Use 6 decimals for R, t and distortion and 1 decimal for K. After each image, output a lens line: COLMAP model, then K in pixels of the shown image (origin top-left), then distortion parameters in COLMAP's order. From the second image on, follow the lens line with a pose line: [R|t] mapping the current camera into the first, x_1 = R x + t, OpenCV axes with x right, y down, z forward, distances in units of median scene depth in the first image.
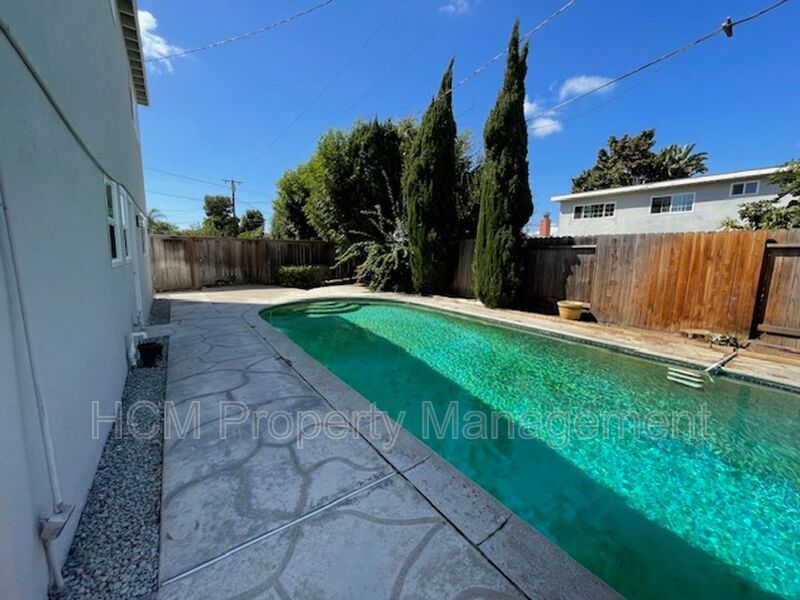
lens RADIAL K [[321.7, 0, 396.0], [0, 321.7, 298.1], [0, 0, 1]] dist [-0.002859, -0.001127]
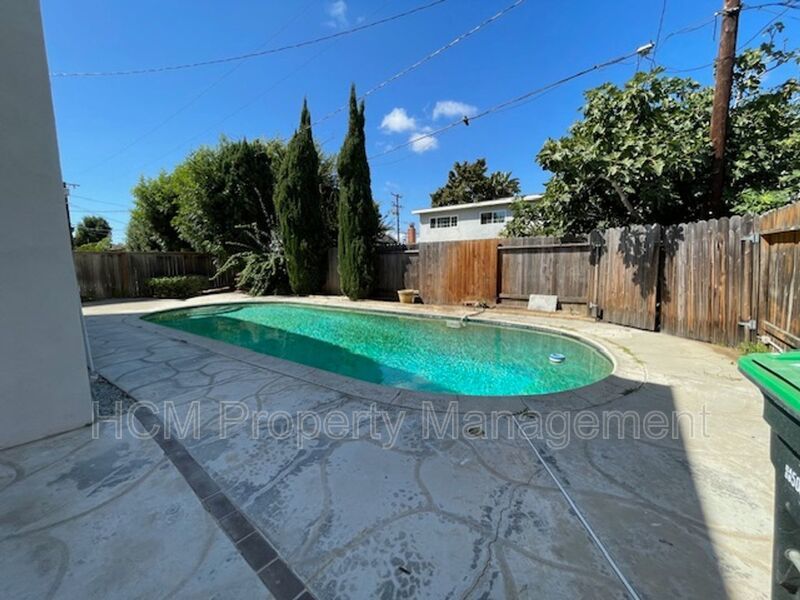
lens RADIAL K [[321.7, 0, 400.3], [0, 321.7, 298.4], [0, 0, 1]] dist [-0.002859, -0.001127]
pose [[0.938639, -0.075118, 0.336621, 0.032083], [0.082240, 0.996589, -0.006926, 0.040162], [-0.334953, 0.034185, 0.941615, -0.234470]]
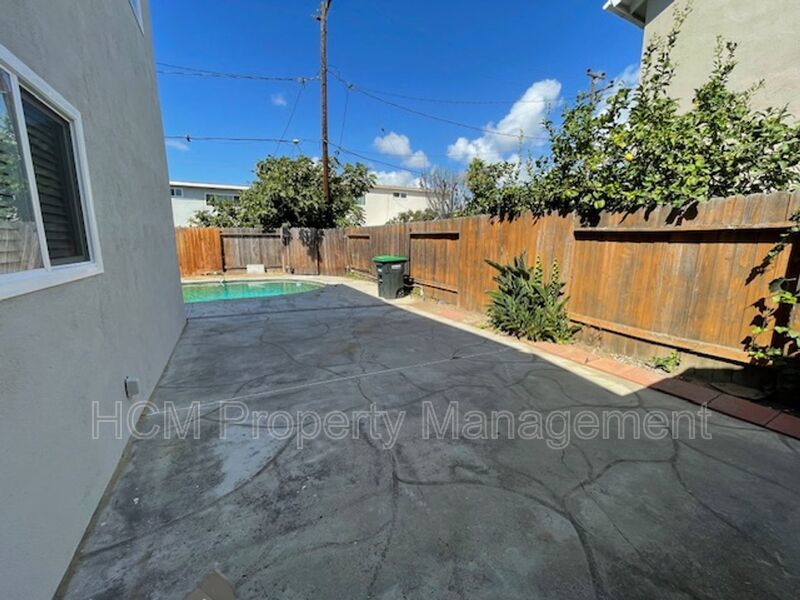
lens RADIAL K [[321.7, 0, 403.3], [0, 321.7, 298.1], [0, 0, 1]] dist [-0.002859, -0.001127]
pose [[0.103644, -0.196903, 0.974929, -0.642731], [0.132550, 0.974199, 0.182664, 0.028812], [-0.985743, 0.110295, 0.127069, -0.350440]]
